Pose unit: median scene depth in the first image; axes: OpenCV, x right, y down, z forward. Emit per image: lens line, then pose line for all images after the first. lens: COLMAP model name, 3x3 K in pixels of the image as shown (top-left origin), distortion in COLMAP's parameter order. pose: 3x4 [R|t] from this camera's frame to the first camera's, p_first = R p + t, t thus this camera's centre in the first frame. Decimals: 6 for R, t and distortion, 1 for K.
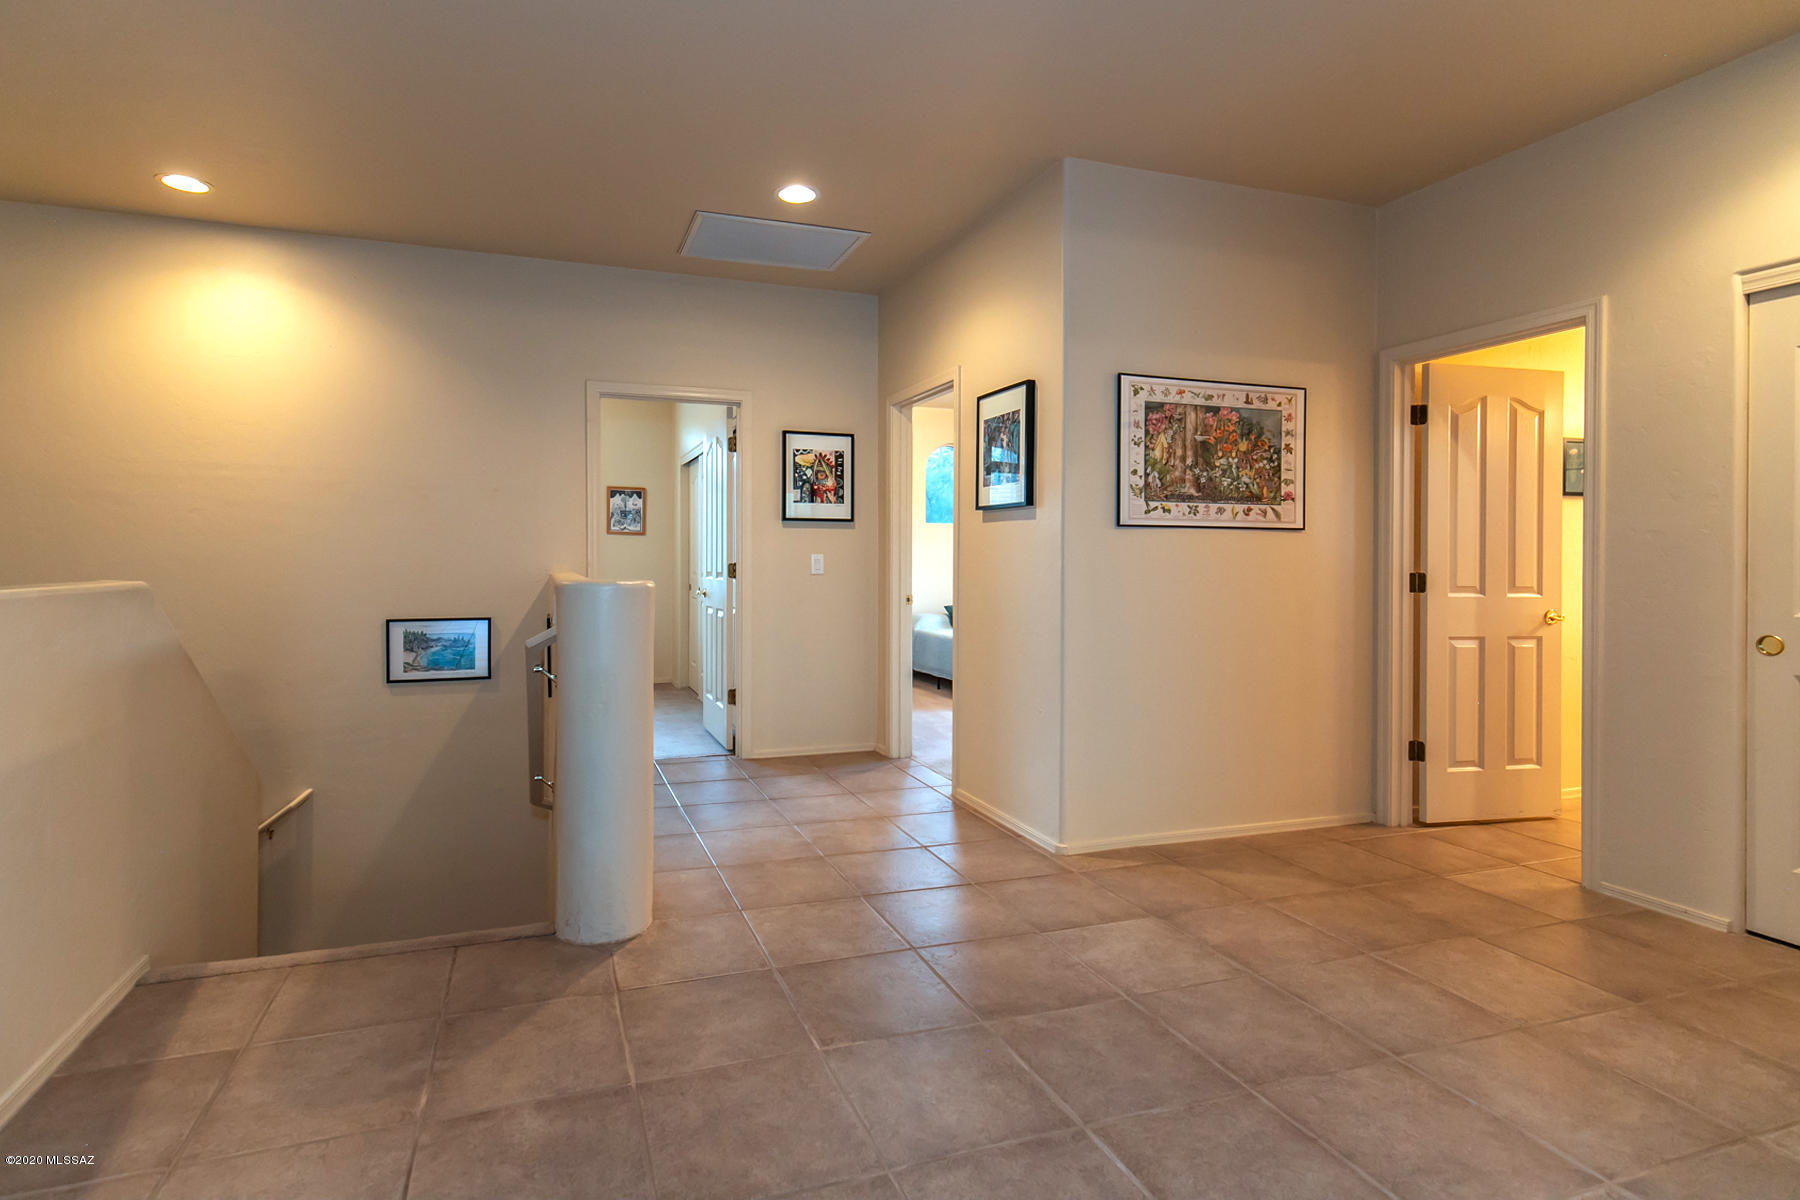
lens RADIAL K [[898.8, 0, 880.8], [0, 898.8, 568.4], [0, 0, 1]] dist [0.013721, 0.000064]
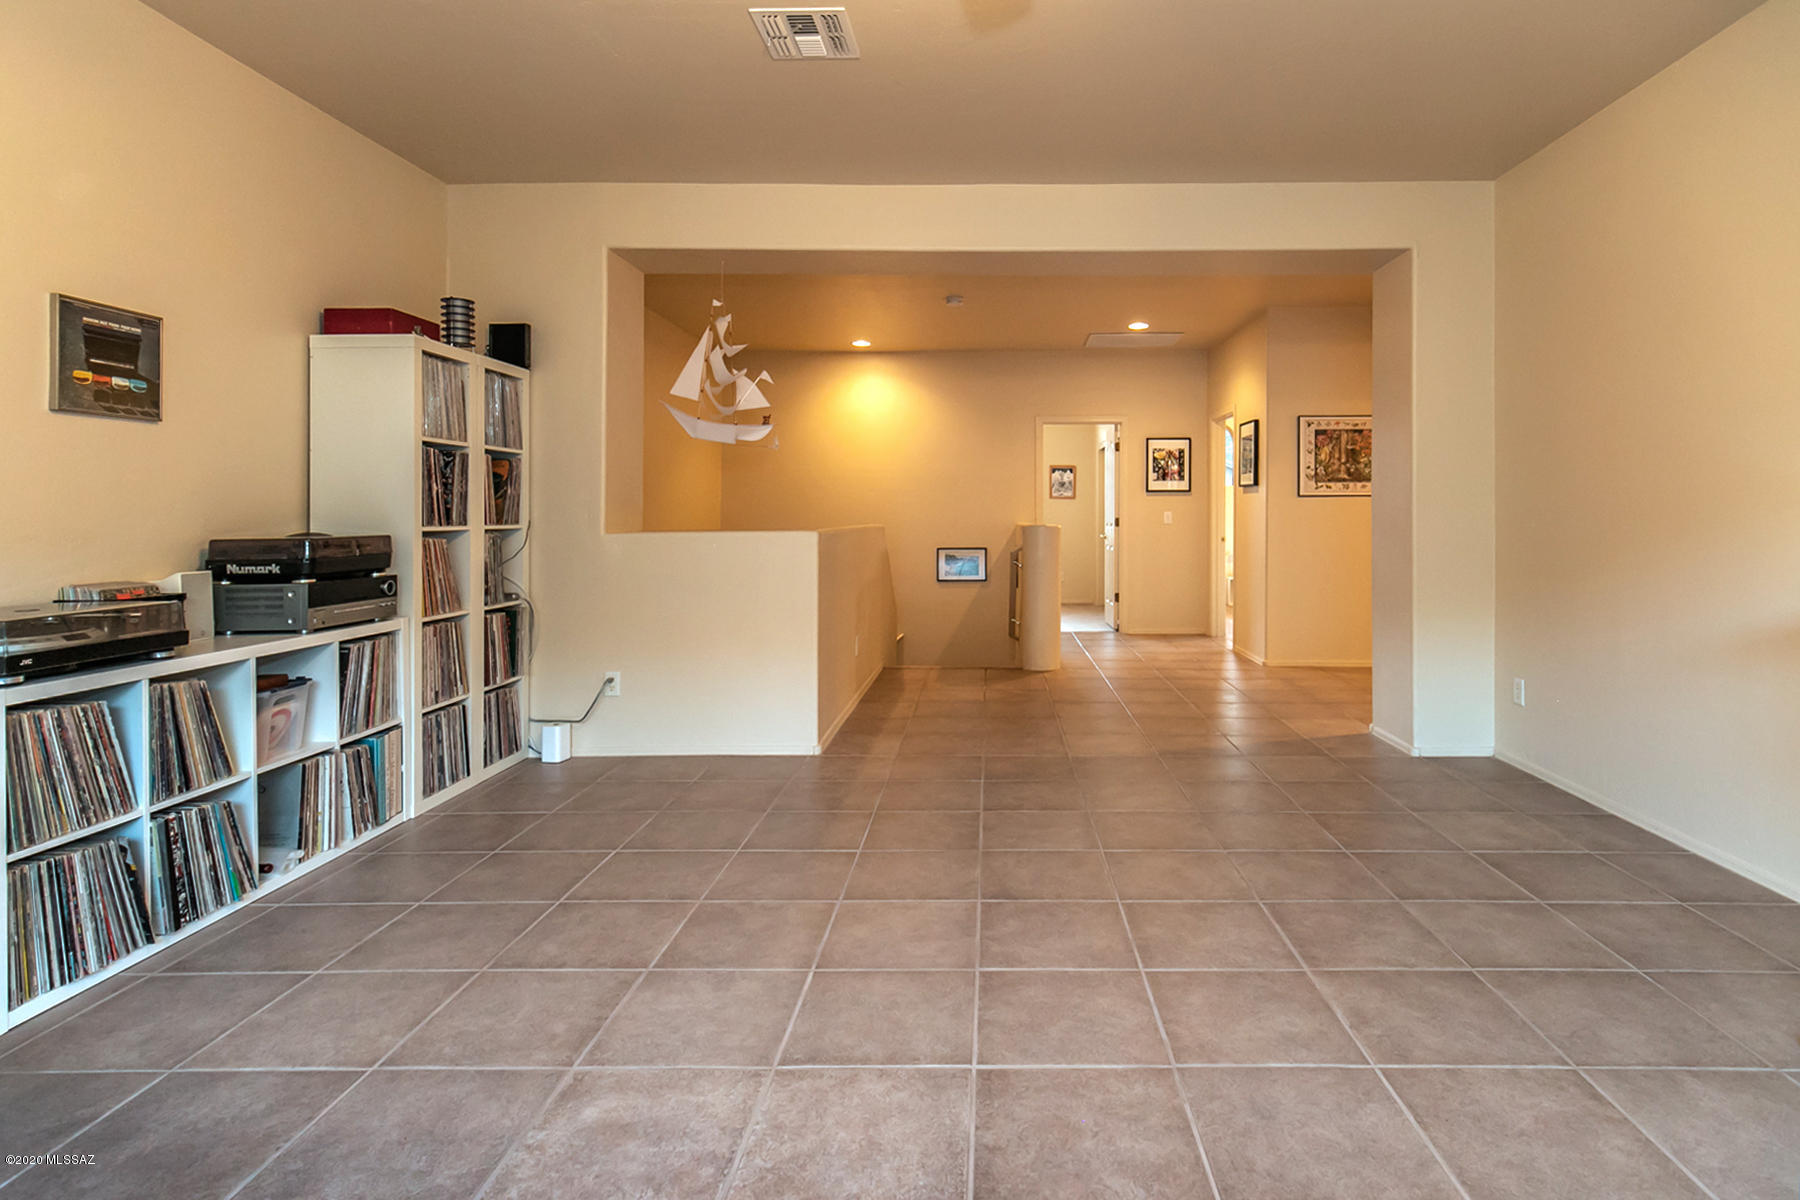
lens RADIAL K [[881.2, 0, 991.3], [0, 881.2, 522.6], [0, 0, 1]] dist [-0.001722, -0.000420]
pose [[0.931797, -0.006279, -0.362925, 0.317349], [0.005790, 0.999980, -0.002436, 0.009043], [0.362933, 0.000169, 0.931815, -0.924012]]
